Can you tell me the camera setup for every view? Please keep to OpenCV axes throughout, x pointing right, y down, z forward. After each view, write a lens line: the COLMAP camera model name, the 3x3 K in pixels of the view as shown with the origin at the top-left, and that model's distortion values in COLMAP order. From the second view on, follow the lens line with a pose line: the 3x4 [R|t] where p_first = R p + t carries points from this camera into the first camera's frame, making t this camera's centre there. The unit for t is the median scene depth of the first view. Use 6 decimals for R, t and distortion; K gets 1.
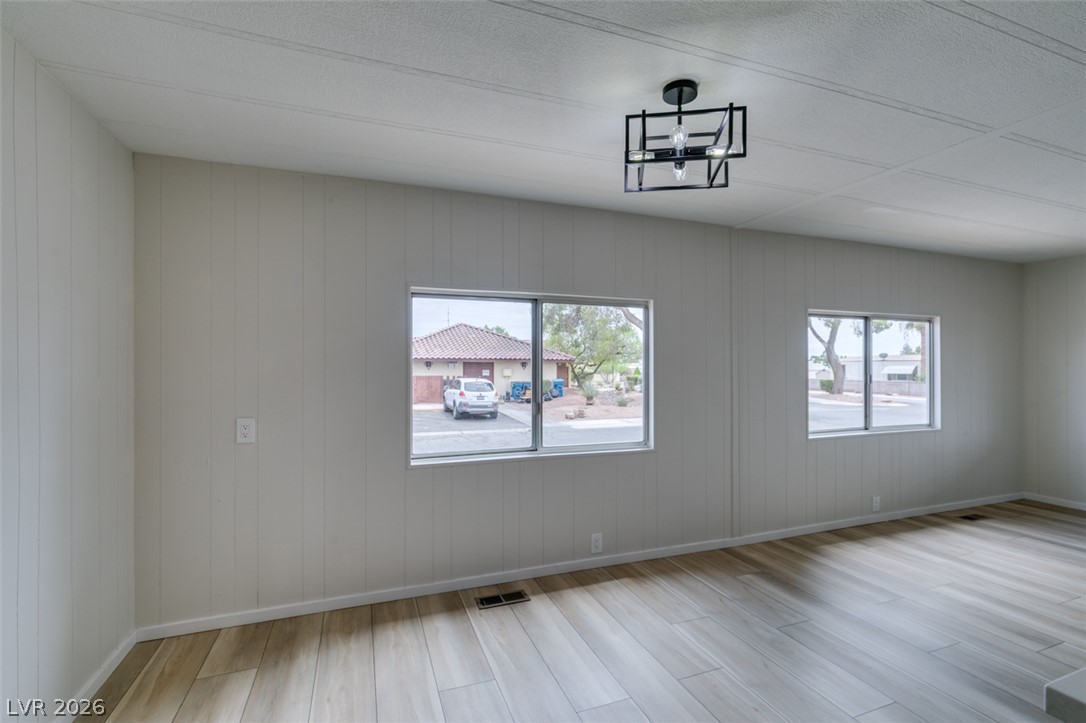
lens RADIAL K [[489.1, 0, 543.4], [0, 489.1, 361.8], [0, 0, 1]] dist [-0.001118, 0.000214]
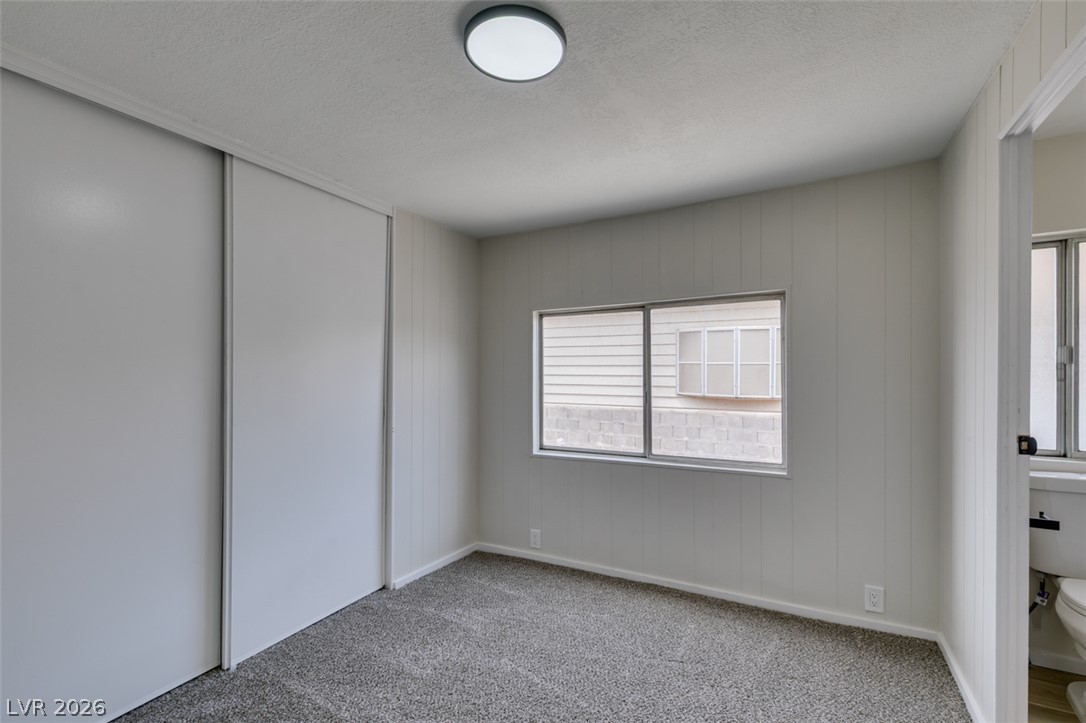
lens RADIAL K [[472.9, 0, 562.5], [0, 472.9, 358.9], [0, 0, 1]] dist [0.000241, -0.000134]
pose [[0.668210, -0.028850, -0.743413, 0.537744], [0.013475, 0.999553, -0.026678, 0.003107], [0.743850, 0.007809, 0.668301, 0.202509]]
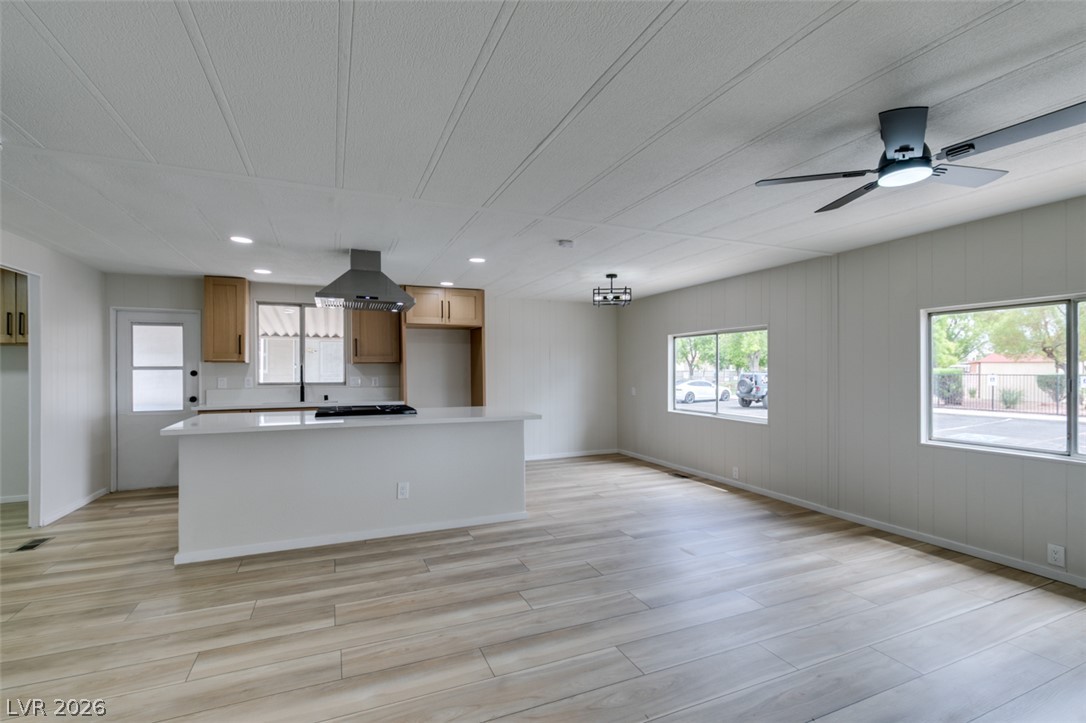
lens RADIAL K [[489.1, 0, 541.0], [0, 489.1, 370.0], [0, 0, 1]] dist [-0.001118, 0.000214]
pose [[0.047155, 0.002014, -0.998886, 1.628029], [0.012504, 0.999918, 0.002607, -0.000676], [0.998809, -0.012613, 0.047126, 0.225642]]
